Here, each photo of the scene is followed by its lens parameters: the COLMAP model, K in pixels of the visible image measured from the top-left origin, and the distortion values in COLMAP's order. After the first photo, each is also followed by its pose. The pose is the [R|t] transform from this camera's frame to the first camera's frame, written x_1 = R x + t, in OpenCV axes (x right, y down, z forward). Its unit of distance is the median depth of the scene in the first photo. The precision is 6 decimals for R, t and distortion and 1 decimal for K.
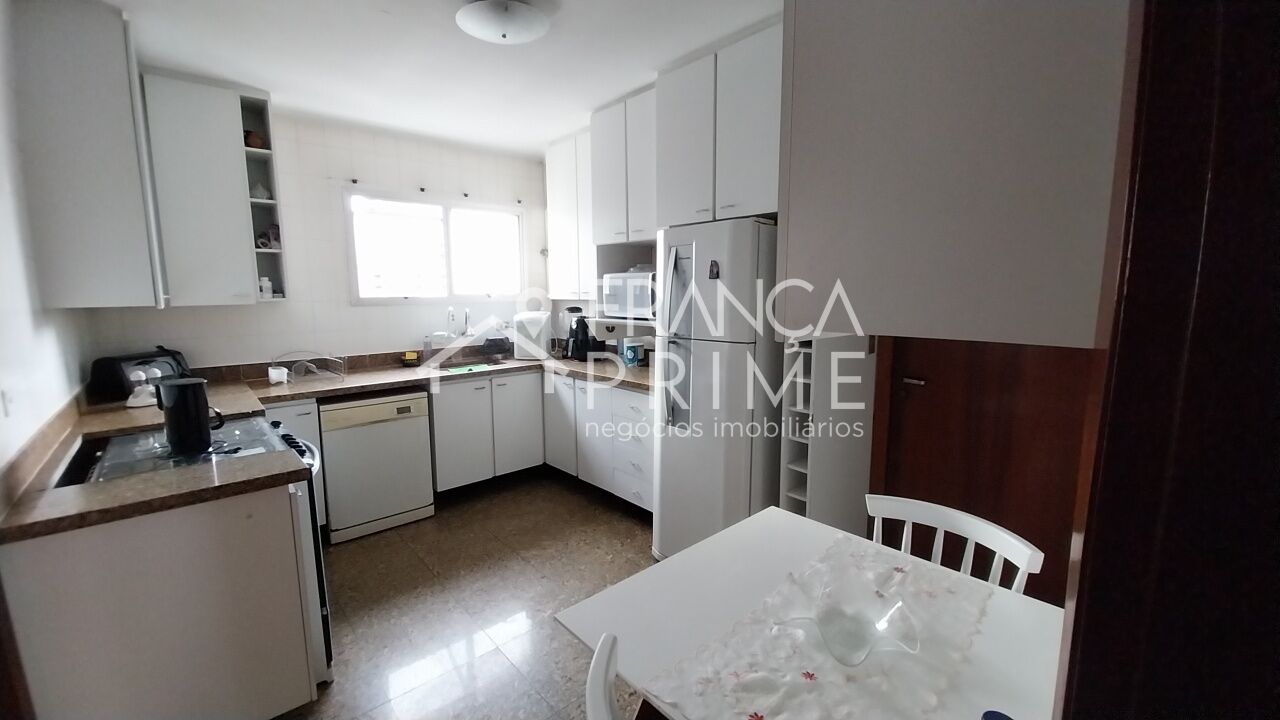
lens RADIAL K [[506.5, 0, 636.9], [0, 506.5, 355.7], [0, 0, 1]] dist [-0.002515, -0.002971]
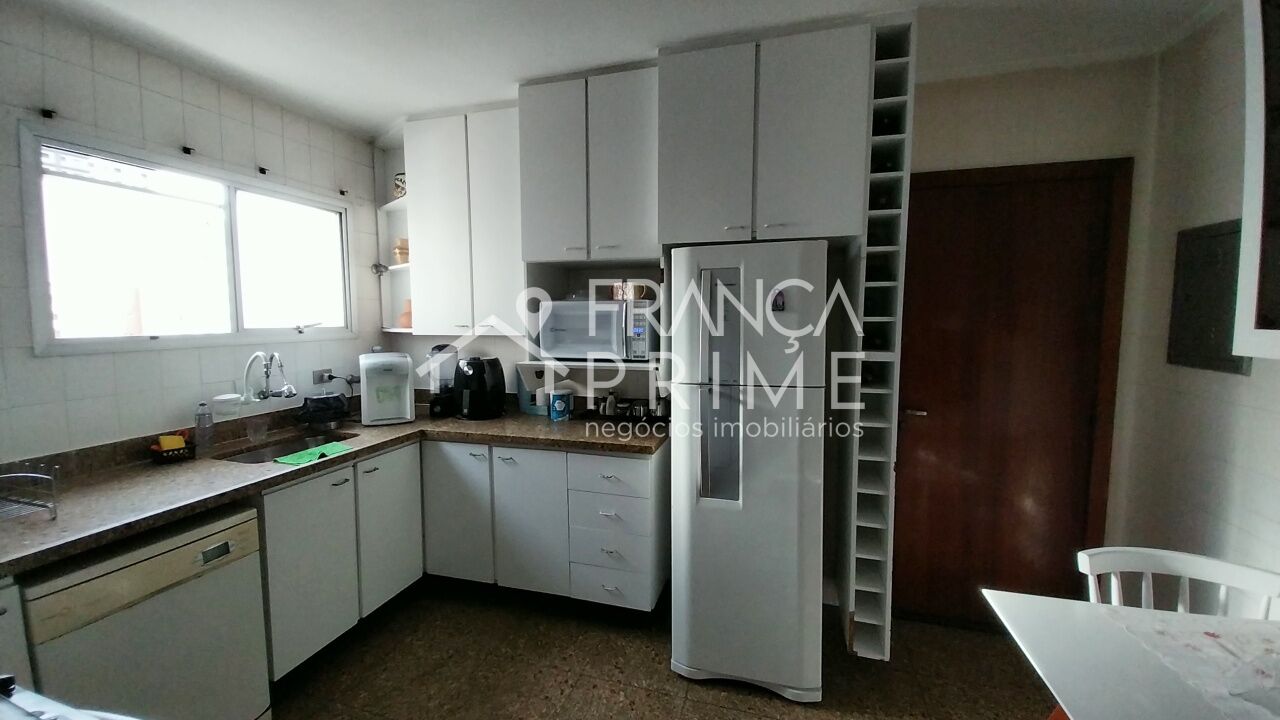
lens RADIAL K [[506.5, 0, 633.1], [0, 506.5, 355.7], [0, 0, 1]] dist [-0.002515, -0.002971]
pose [[0.855363, -0.038947, 0.516563, -0.332076], [0.065761, 0.997266, -0.033701, -0.047262], [-0.513838, 0.062796, 0.855586, 0.297470]]
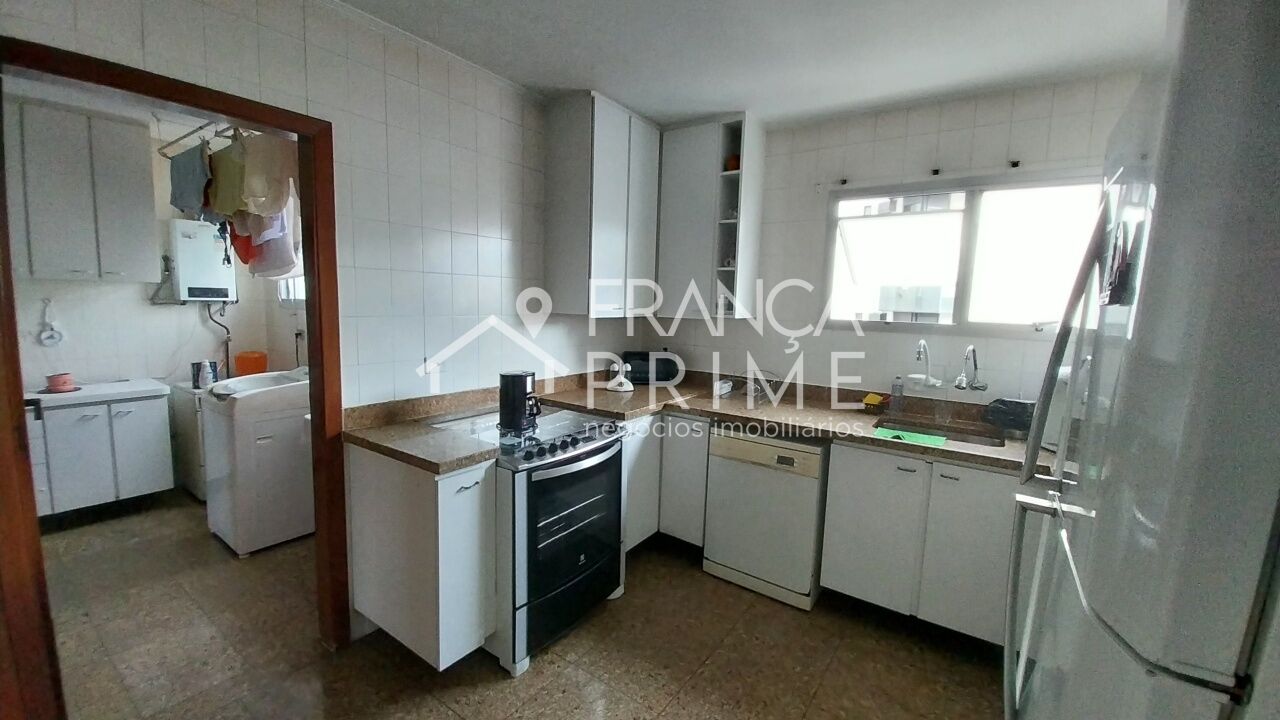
lens RADIAL K [[506.5, 0, 633.2], [0, 506.5, 357.9], [0, 0, 1]] dist [-0.002515, -0.002971]
pose [[0.218254, 0.121160, -0.968342, 0.222107], [-0.159929, 0.983289, 0.086984, -0.077004], [0.962698, 0.135882, 0.233983, 0.529079]]
